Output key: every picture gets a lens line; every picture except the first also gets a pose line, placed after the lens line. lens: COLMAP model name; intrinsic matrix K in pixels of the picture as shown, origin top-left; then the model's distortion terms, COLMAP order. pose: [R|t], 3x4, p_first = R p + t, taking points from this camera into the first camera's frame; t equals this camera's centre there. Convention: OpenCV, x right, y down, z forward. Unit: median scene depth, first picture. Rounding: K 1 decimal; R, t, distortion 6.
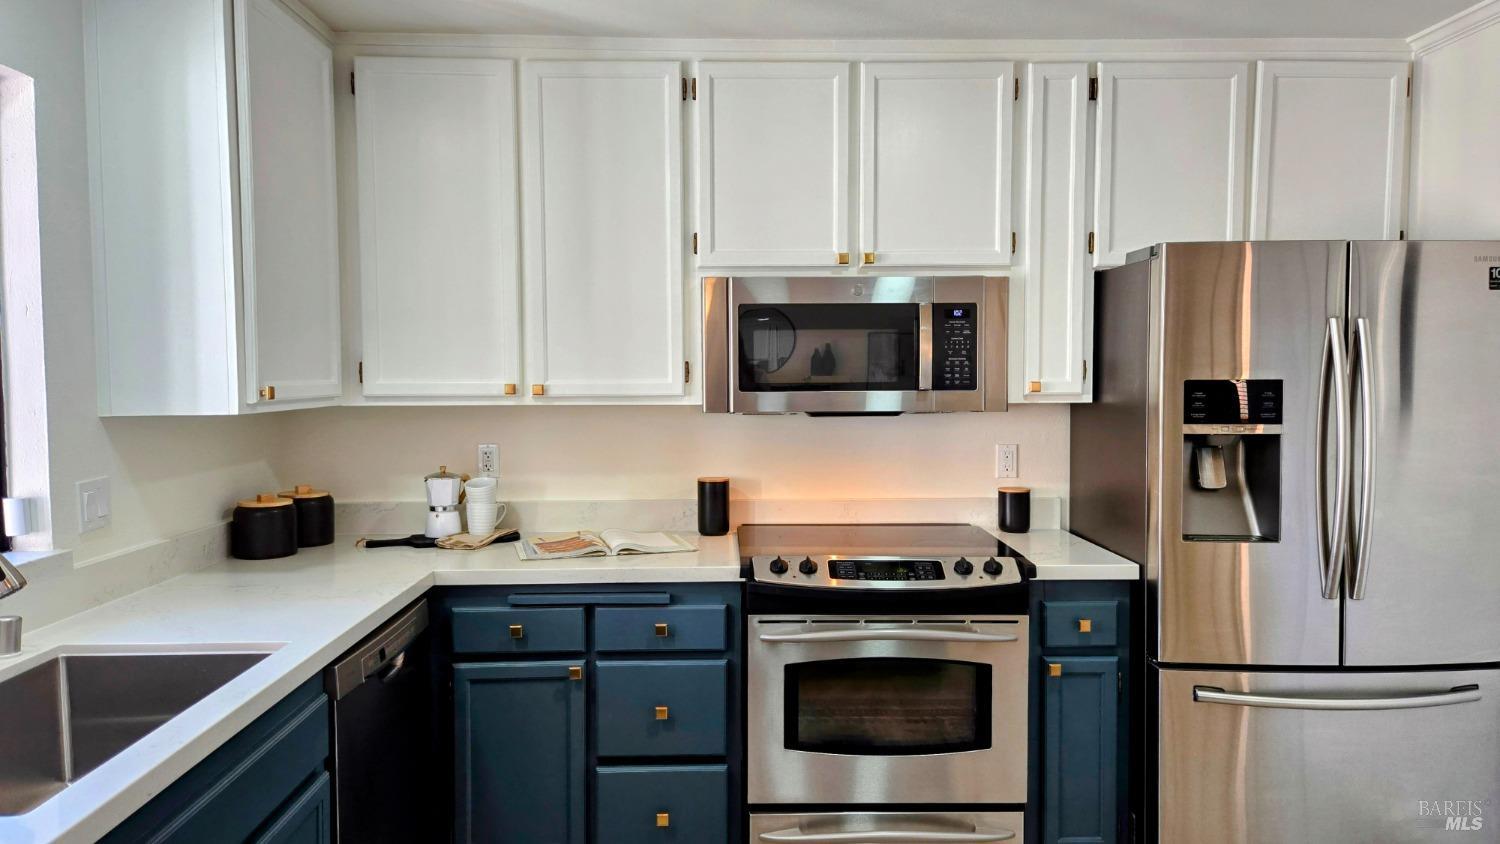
lens RADIAL K [[1017.4, 0, 752.0], [0, 1017.4, 422.8], [0, 0, 1]] dist [-0.017840, 0.000723]
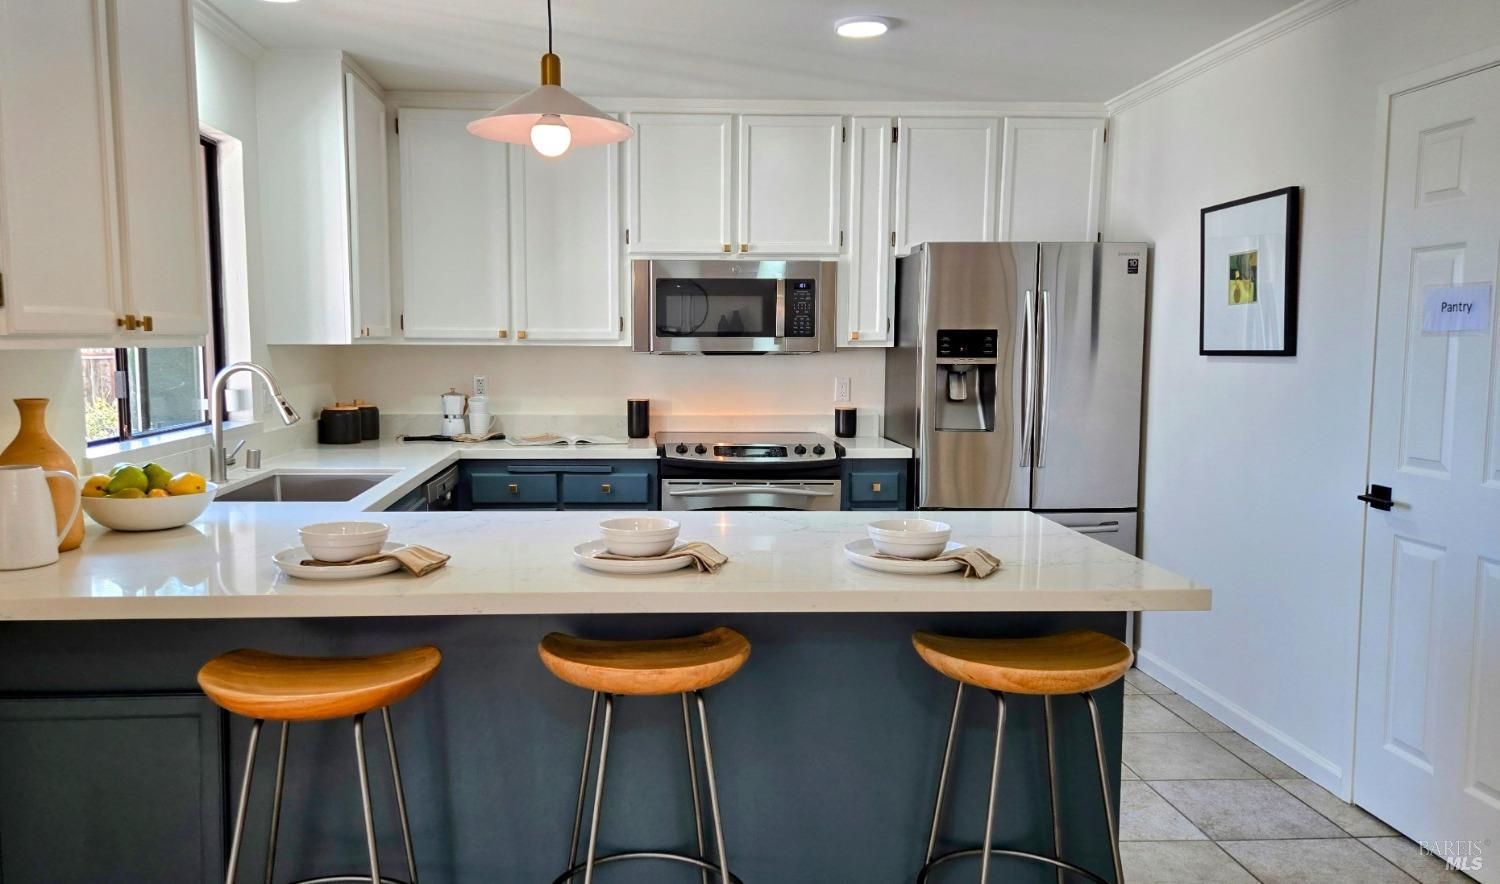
lens RADIAL K [[1161.7, 0, 709.1], [0, 1161.7, 451.4], [0, 0, 1]] dist [0.018526, -0.002551]
pose [[0.999456, 0.004584, 0.032653, 0.009553], [-0.005934, 0.999127, 0.041345, 0.067131], [-0.032435, -0.041516, 0.998611, -0.728878]]
